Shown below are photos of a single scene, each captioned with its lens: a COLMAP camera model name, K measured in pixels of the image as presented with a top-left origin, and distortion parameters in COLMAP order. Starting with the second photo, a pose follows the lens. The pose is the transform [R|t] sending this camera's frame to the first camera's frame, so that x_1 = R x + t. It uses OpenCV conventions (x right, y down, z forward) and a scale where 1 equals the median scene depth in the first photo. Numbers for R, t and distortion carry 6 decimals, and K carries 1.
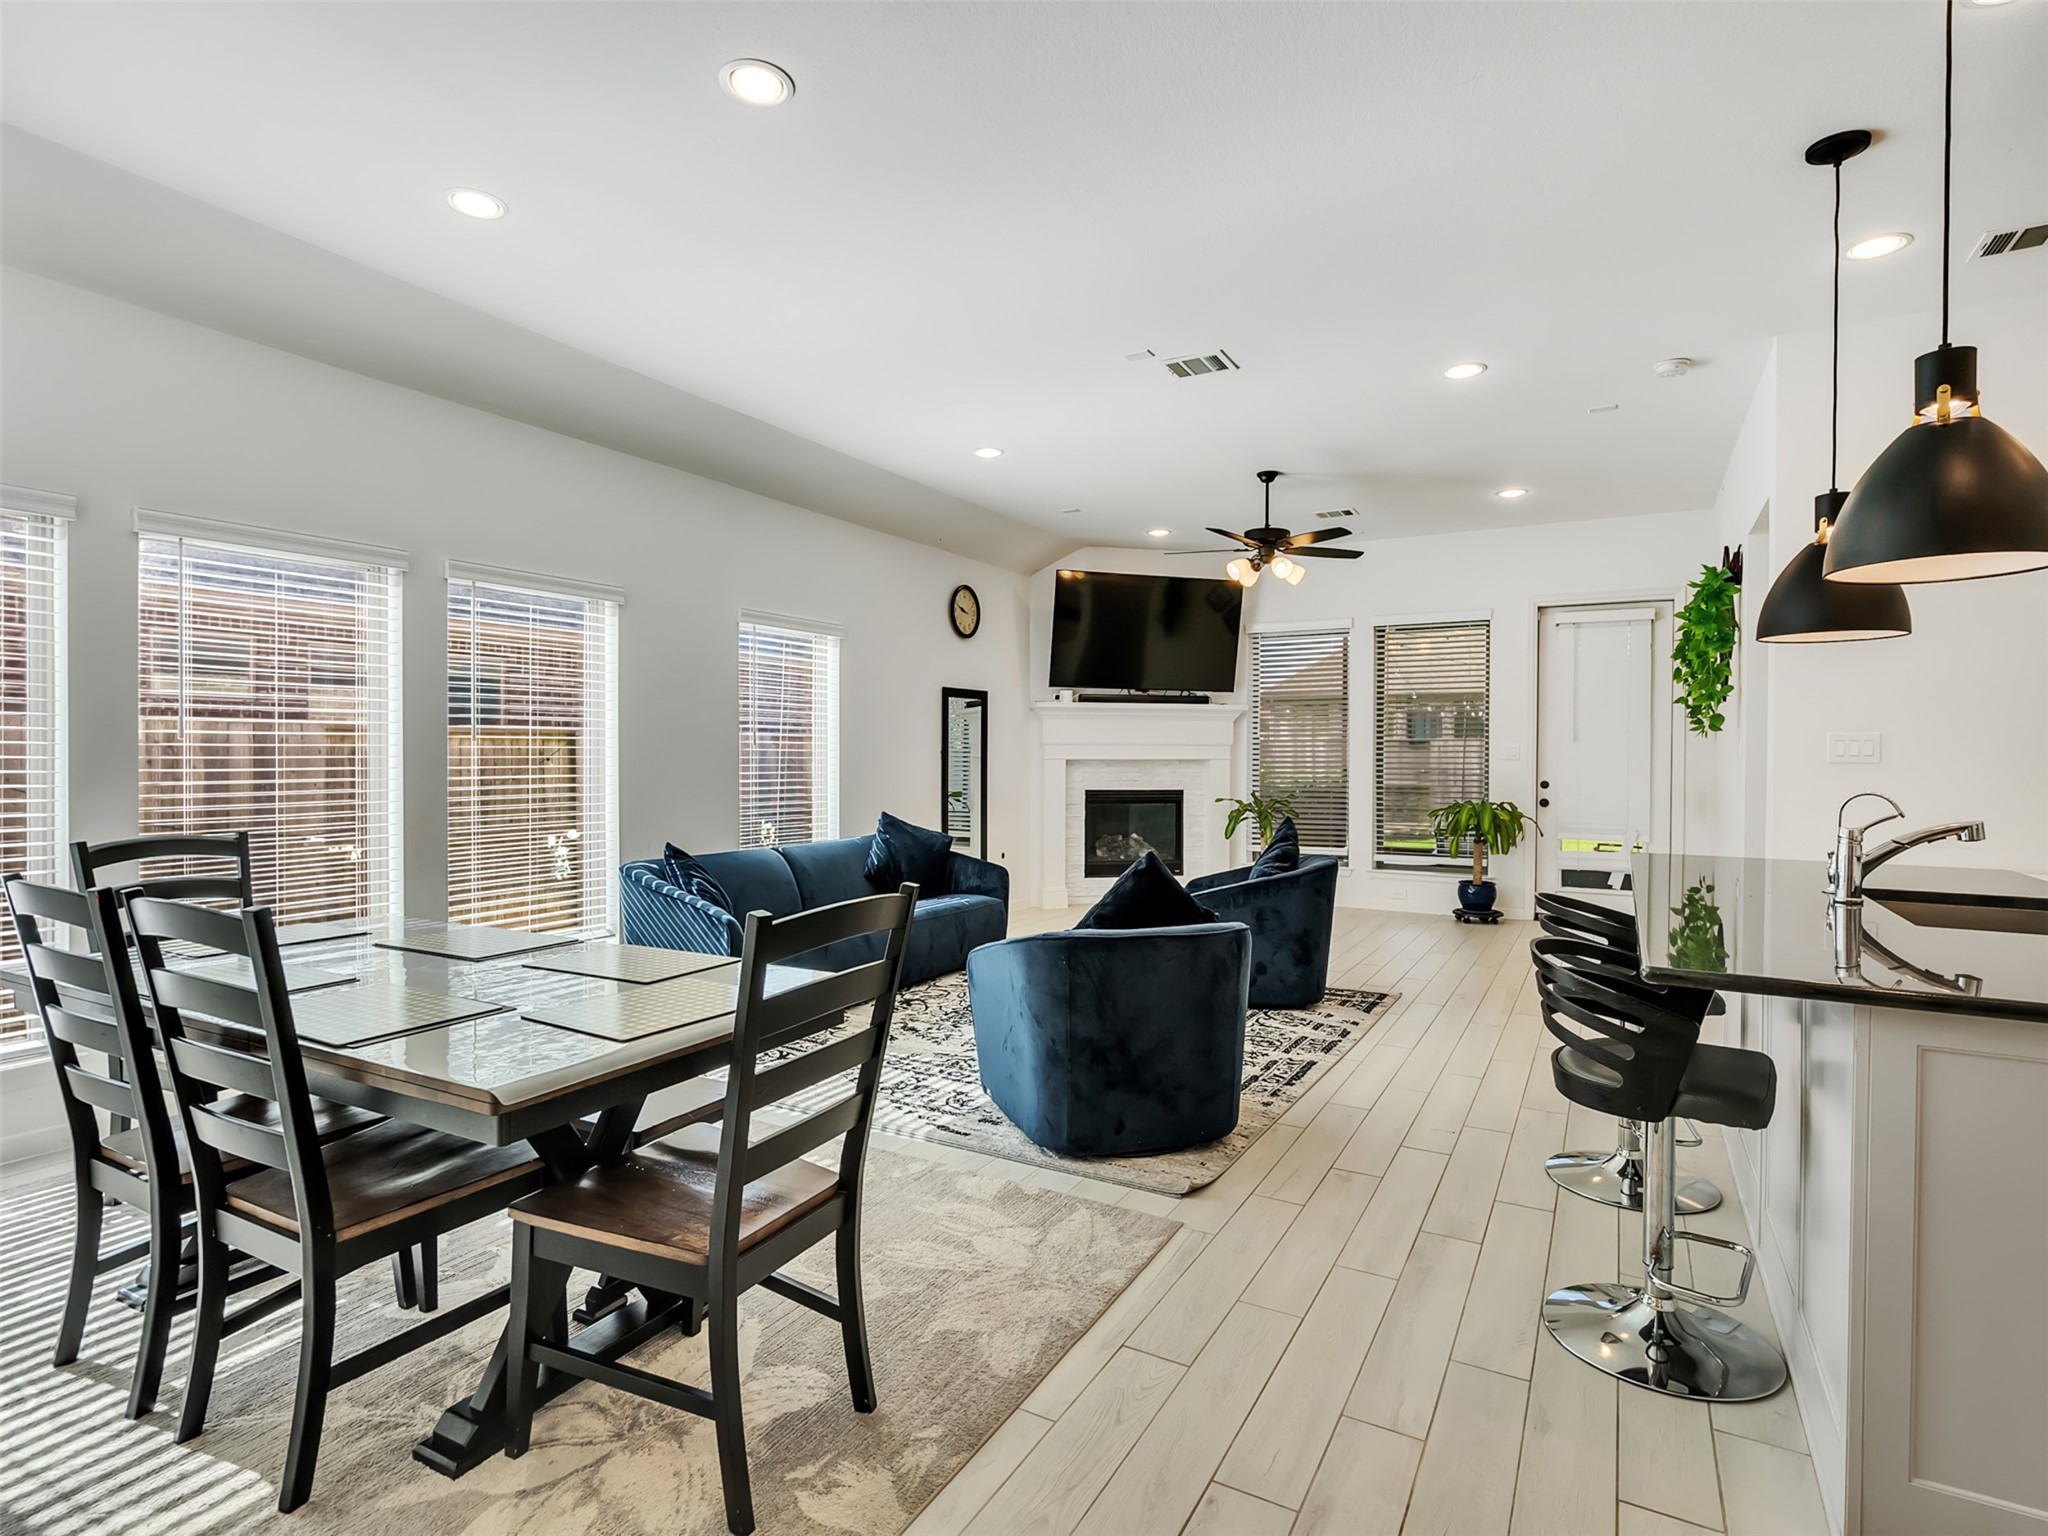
lens RADIAL K [[1048.8, 0, 1009.2], [0, 1048.8, 765.2], [0, 0, 1]] dist [-0.009836, 0.007650]
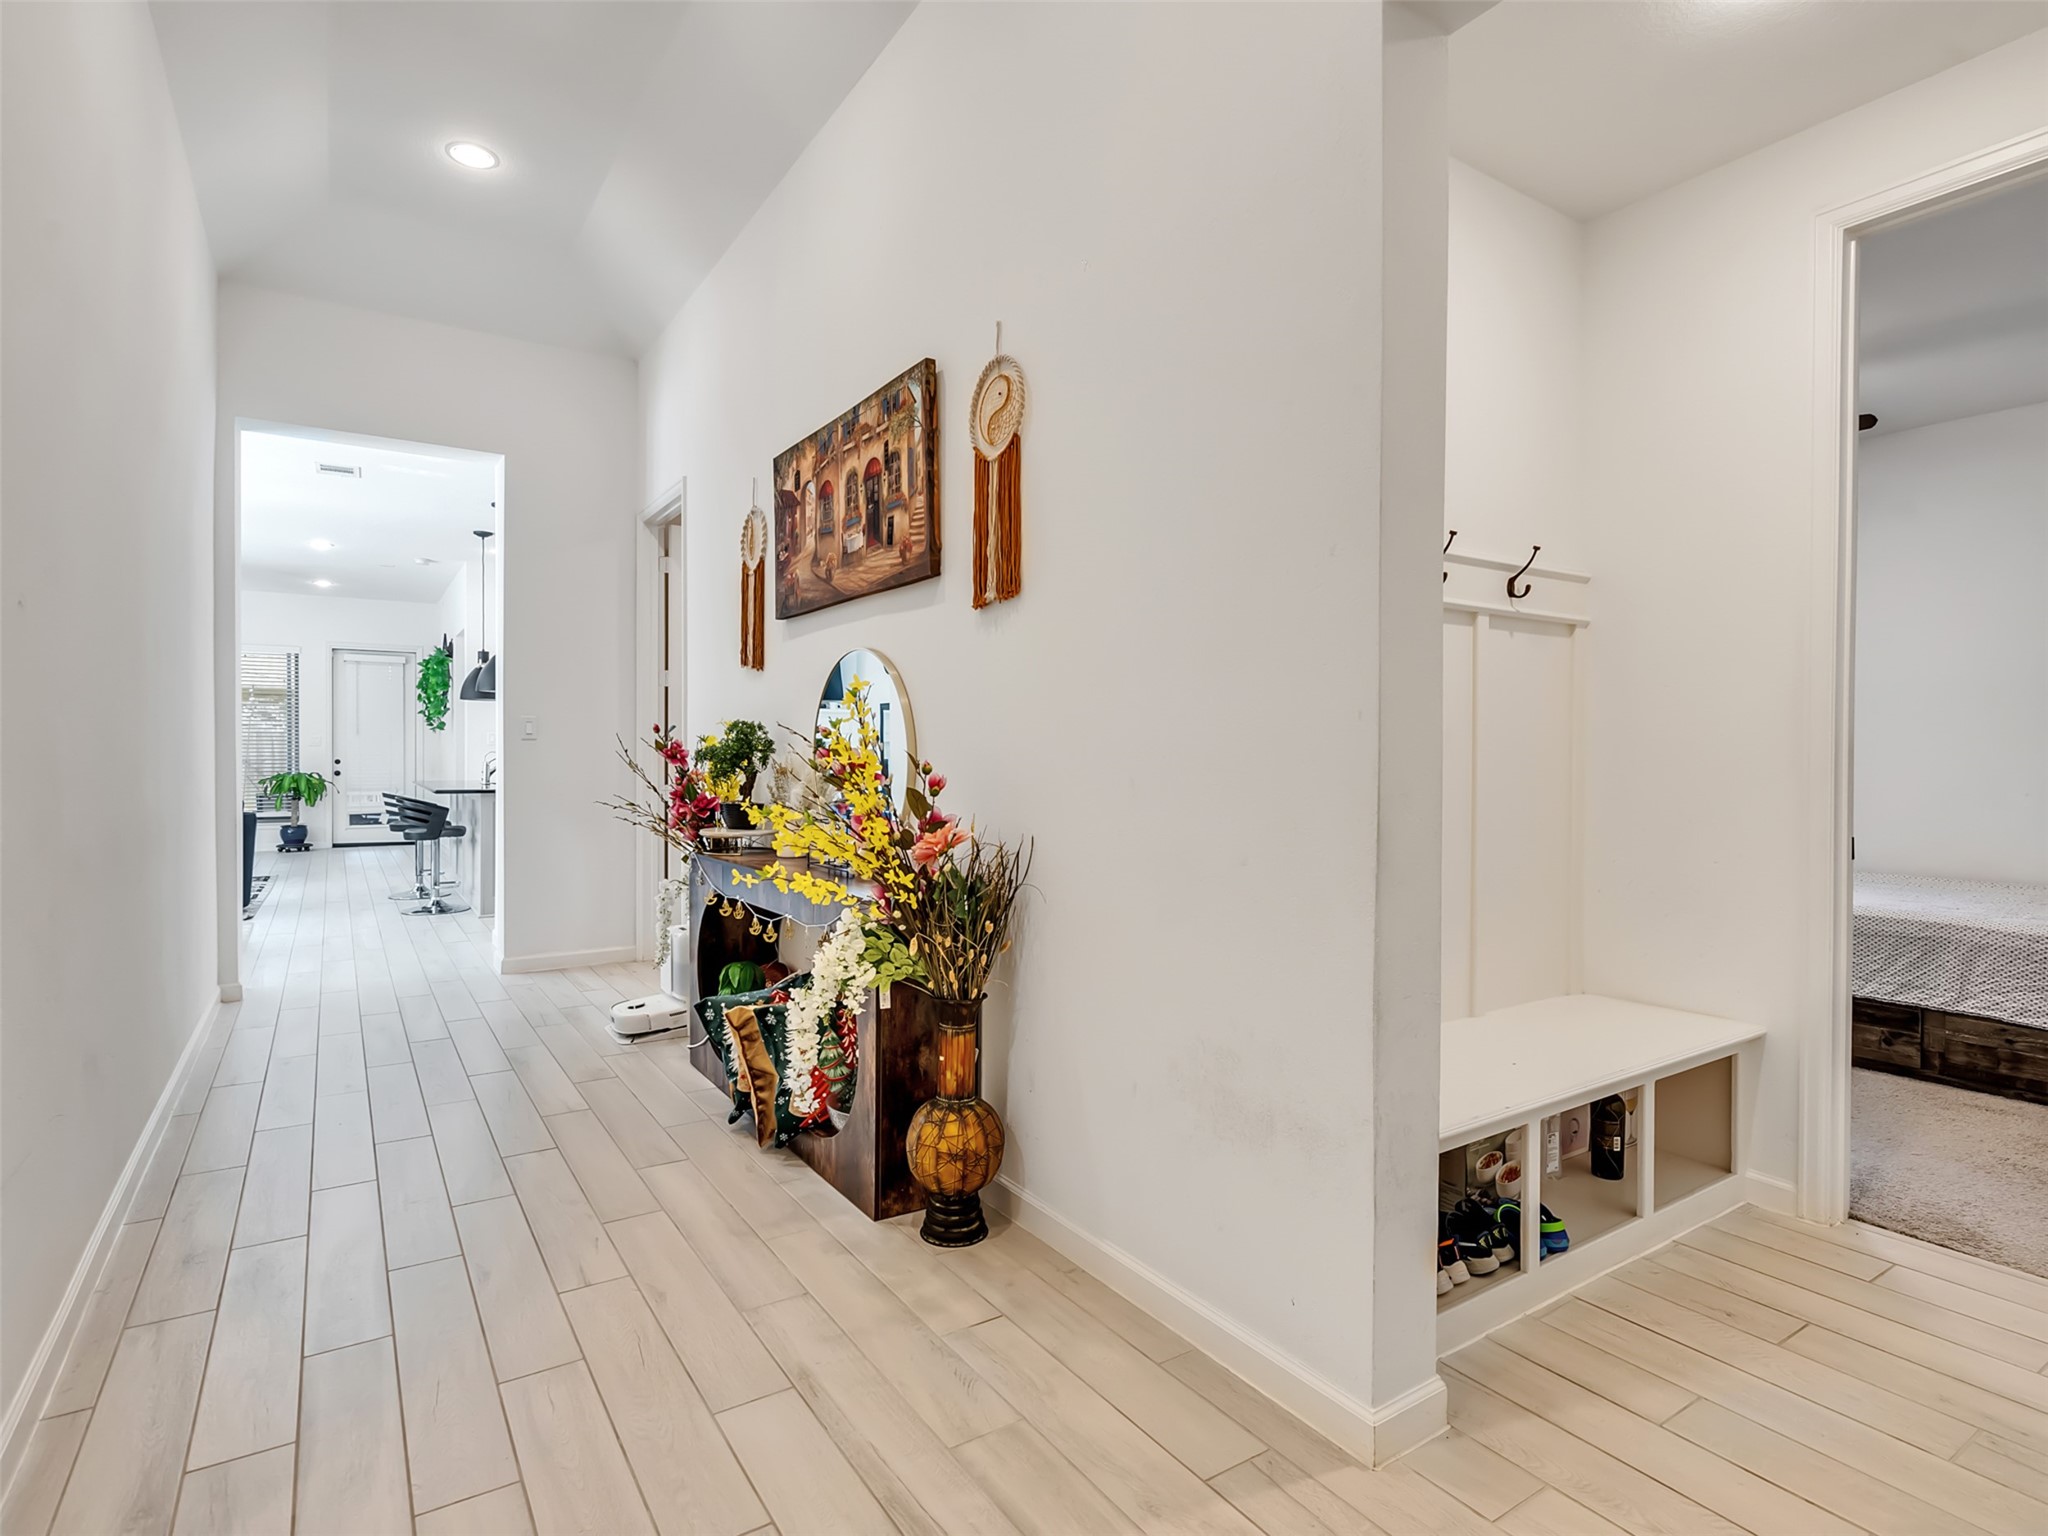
lens RADIAL K [[1048.8, 0, 1009.2], [0, 1048.8, 765.2], [0, 0, 1]] dist [-0.009836, 0.007650]
pose [[0.451721, -0.012684, 0.892069, -0.494353], [0.007982, 0.999916, 0.010175, 0.018105], [-0.892124, 0.002524, 0.451784, -0.694752]]
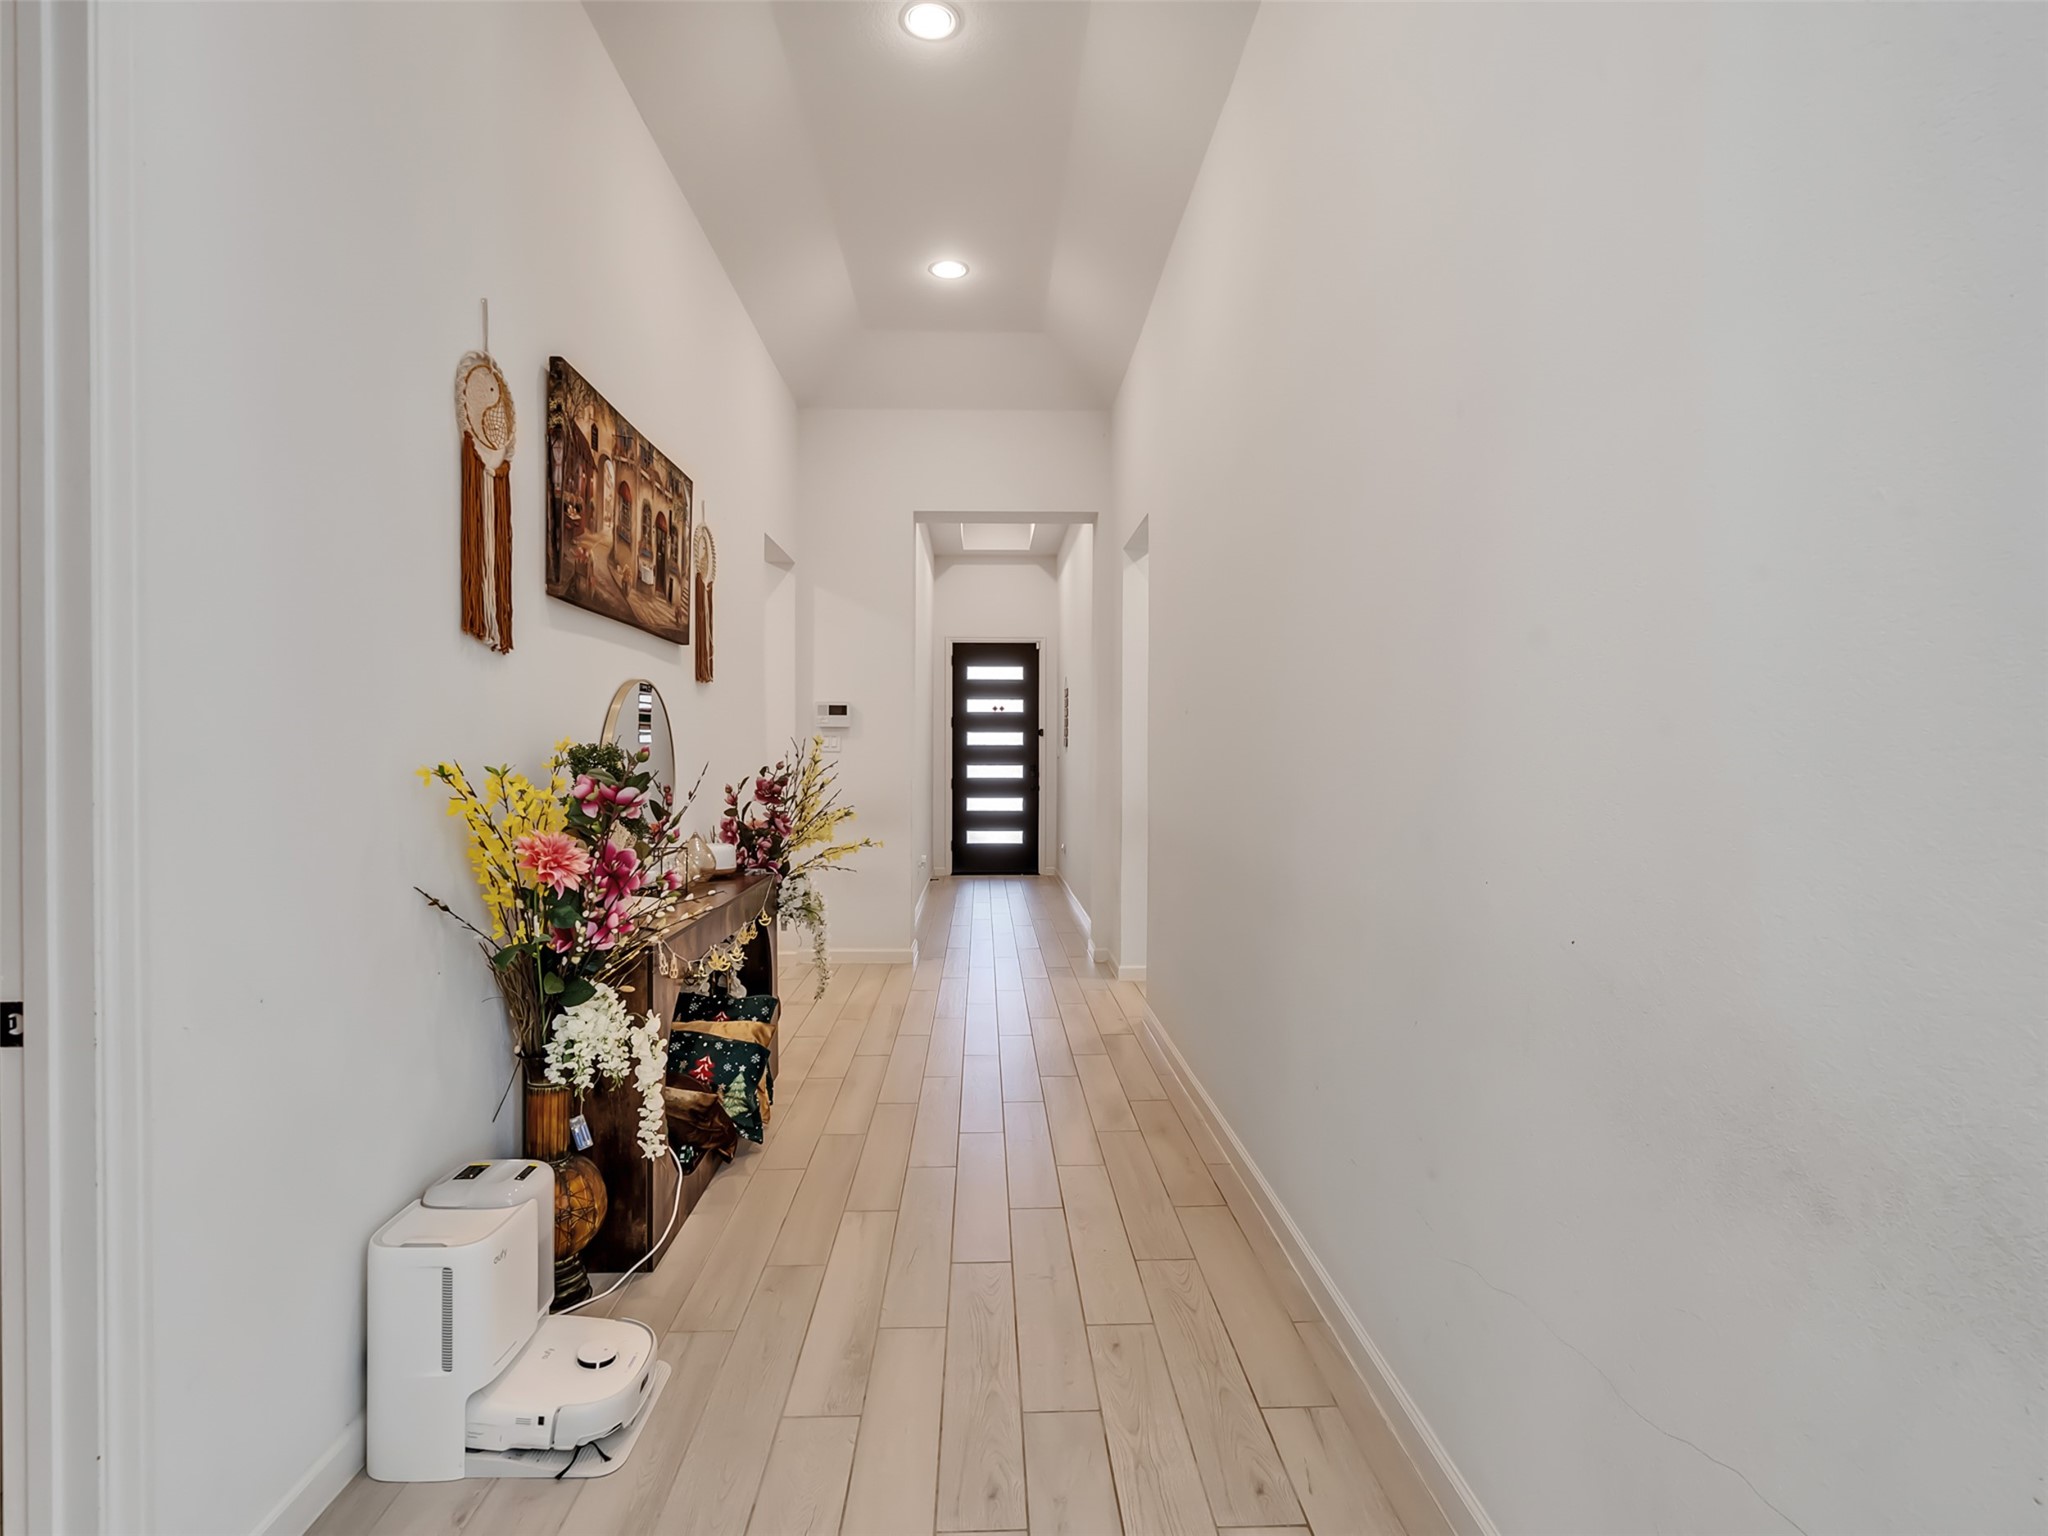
lens RADIAL K [[1048.8, 0, 1009.2], [0, 1048.8, 765.2], [0, 0, 1]] dist [-0.009836, 0.007650]
pose [[-0.849531, 0.000437, -0.527538, 0.004401], [-0.009329, 0.999831, 0.015852, -0.000376], [0.527456, 0.018388, -0.849383, 0.067920]]
